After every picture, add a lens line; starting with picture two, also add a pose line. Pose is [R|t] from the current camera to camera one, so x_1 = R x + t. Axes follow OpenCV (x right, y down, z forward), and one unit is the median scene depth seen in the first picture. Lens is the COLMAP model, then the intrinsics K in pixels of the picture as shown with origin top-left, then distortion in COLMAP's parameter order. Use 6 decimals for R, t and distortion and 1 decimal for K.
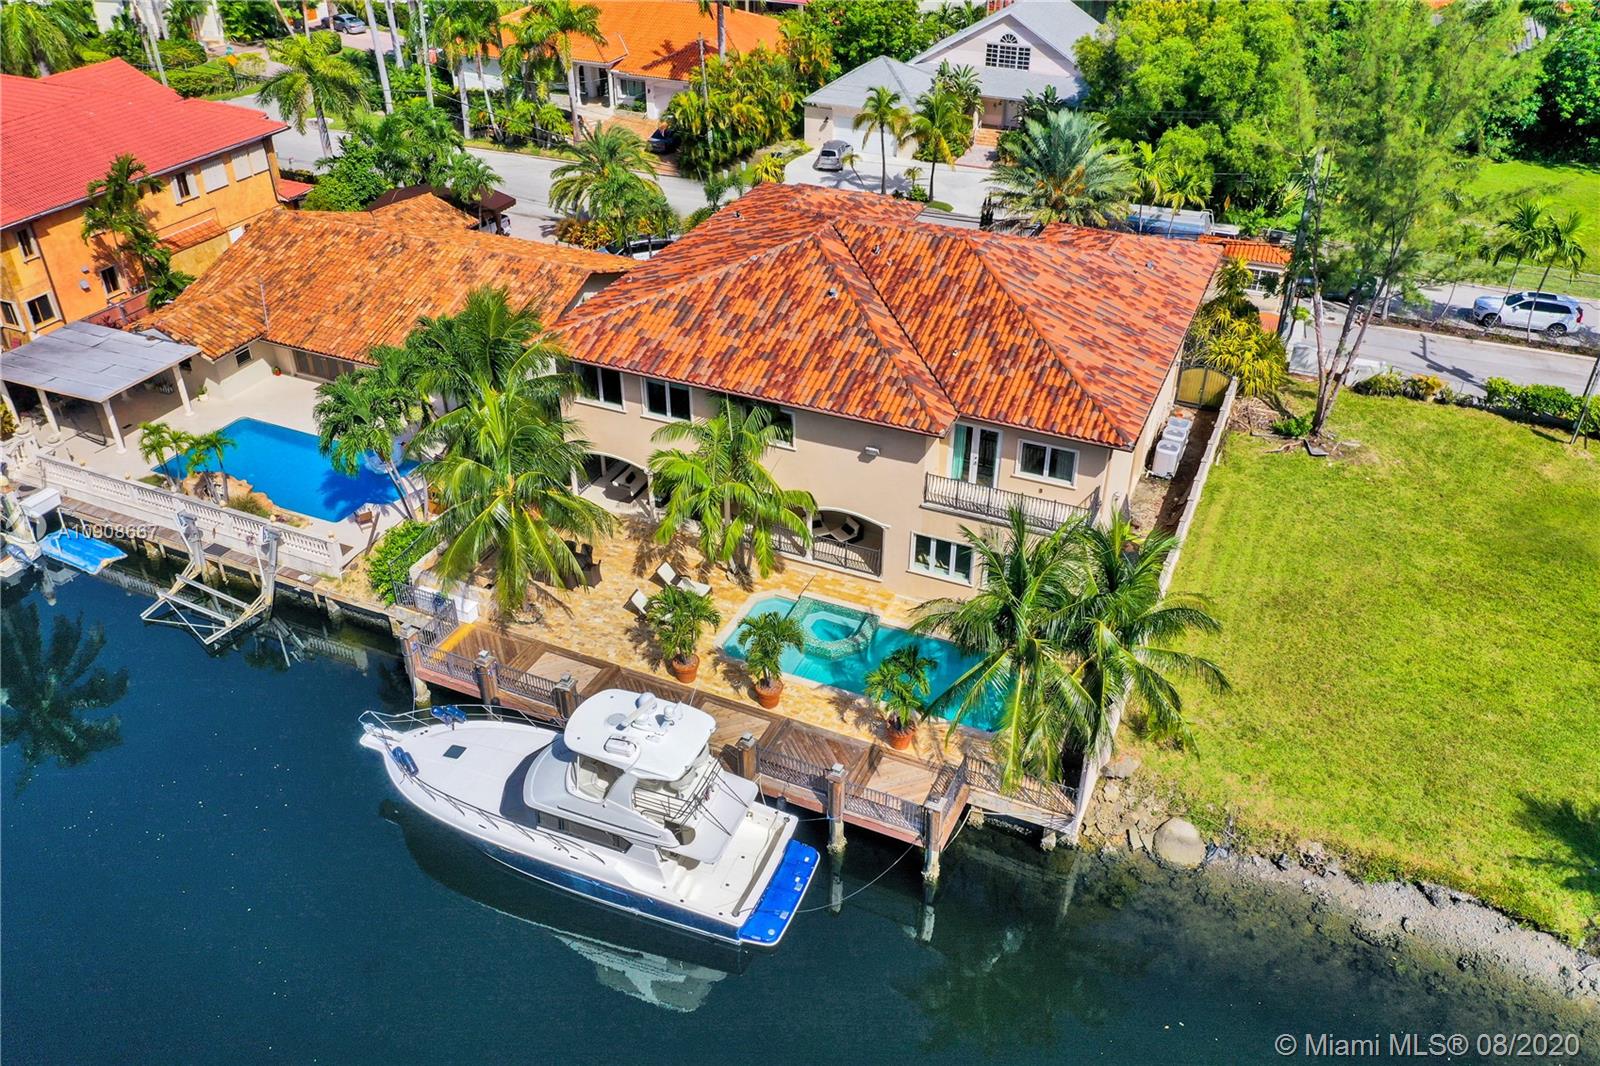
lens RADIAL K [[1284.5, 0, 800.0], [0, 1284.5, 533.0], [0, 0, 1]] dist [-0.003102, -0.001863]
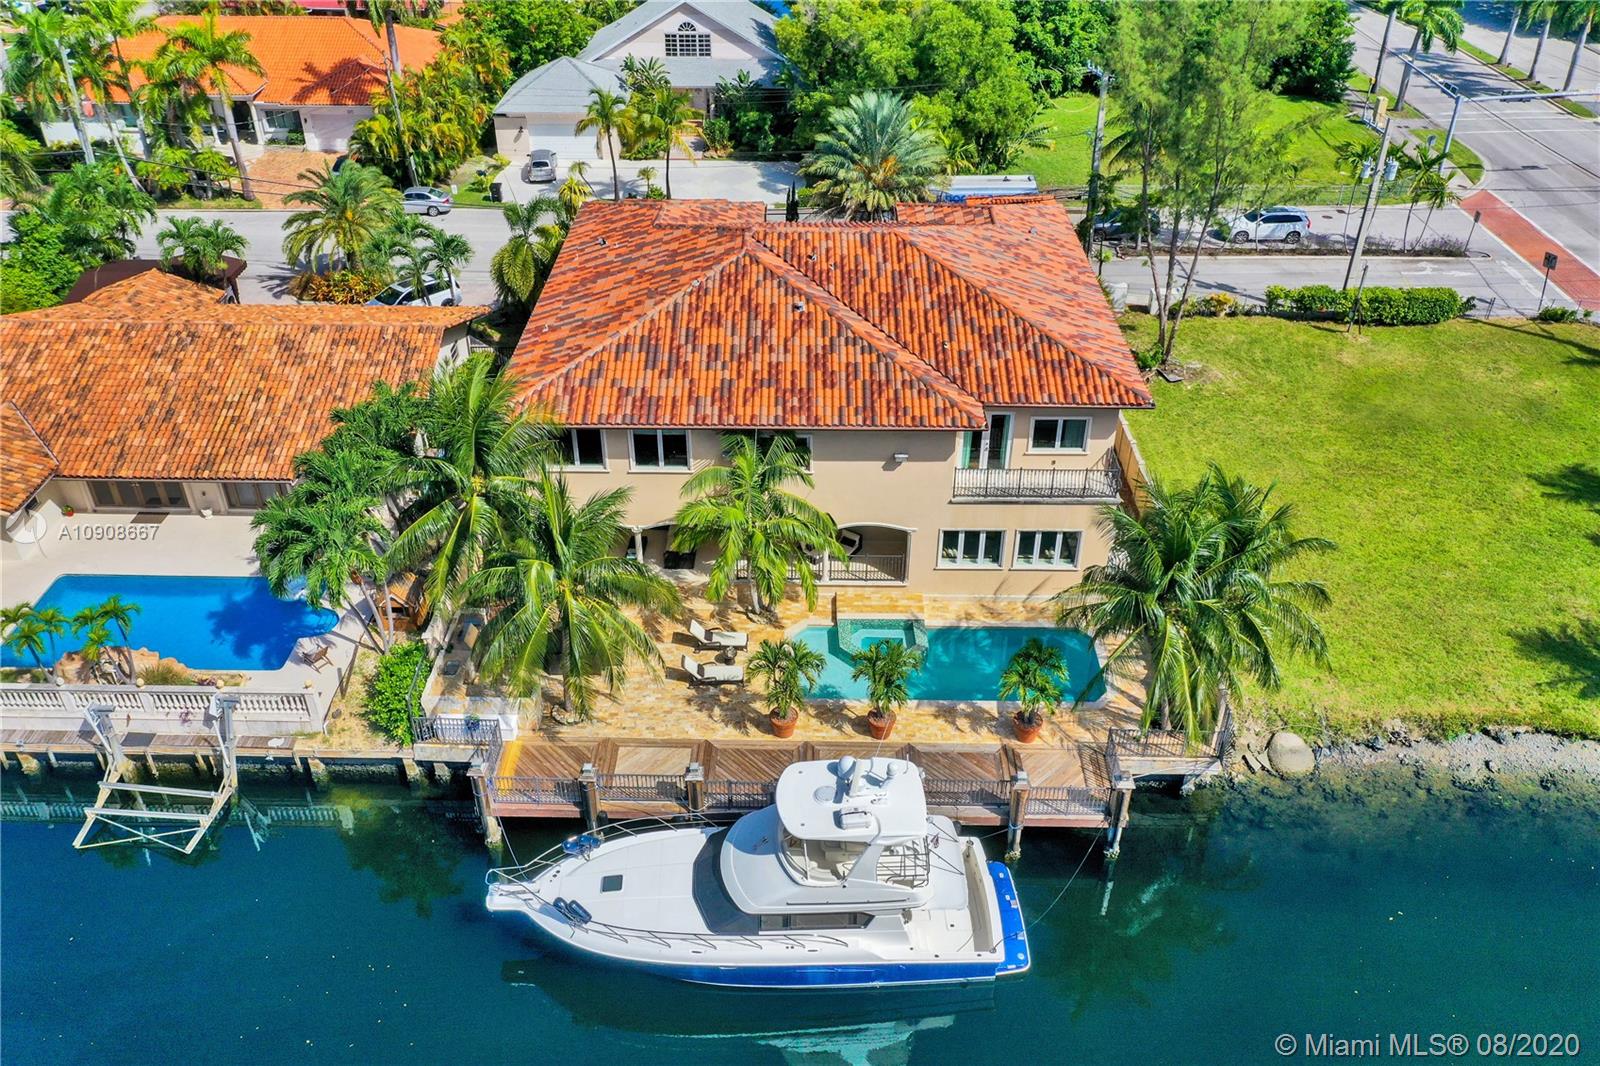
lens RADIAL K [[1277.4, 0, 800.0], [0, 1277.4, 533.0], [0, 0, 1]] dist [-0.010793, -0.002570]
pose [[0.915987, -0.220770, 0.335005, -0.323684], [0.215625, 0.975038, 0.052984, -0.069548], [-0.338340, 0.023703, 0.940725, 0.098951]]
